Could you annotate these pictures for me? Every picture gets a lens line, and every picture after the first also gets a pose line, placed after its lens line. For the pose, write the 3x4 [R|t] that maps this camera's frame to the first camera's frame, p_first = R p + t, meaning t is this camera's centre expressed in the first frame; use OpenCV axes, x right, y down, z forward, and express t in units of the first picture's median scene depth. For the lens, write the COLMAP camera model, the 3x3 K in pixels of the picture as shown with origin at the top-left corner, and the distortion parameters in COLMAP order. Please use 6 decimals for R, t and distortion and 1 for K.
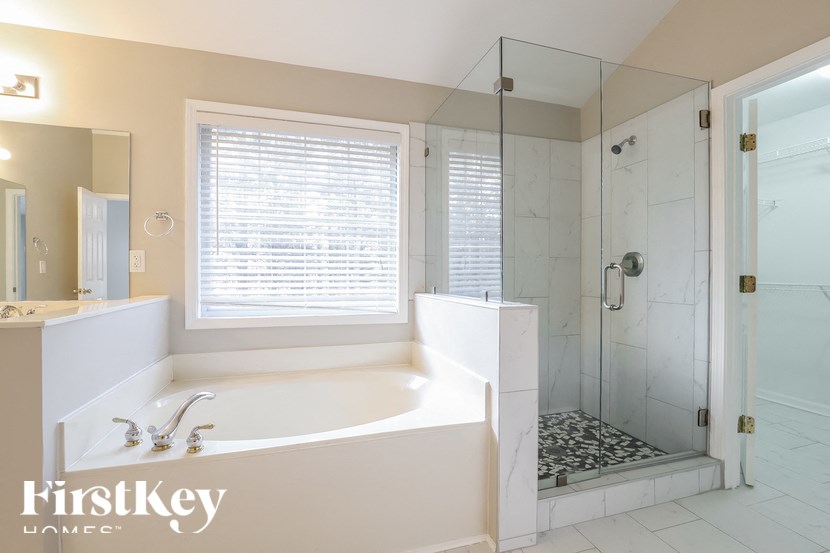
lens RADIAL K [[379.0, 0, 414.0], [0, 379.0, 272.3], [0, 0, 1]] dist [-0.017207, 0.000623]
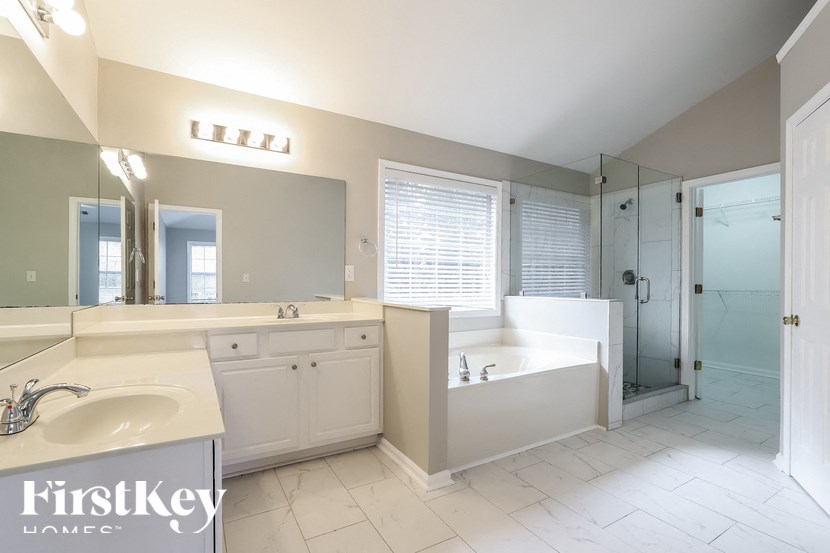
lens RADIAL K [[379.0, 0, 415.3], [0, 379.0, 281.8], [0, 0, 1]] dist [-0.017207, 0.000623]
pose [[0.972494, 0.004361, 0.232887, -0.826292], [-0.005246, 0.999981, 0.003181, -0.002998], [-0.232869, -0.004316, 0.972499, -0.436975]]
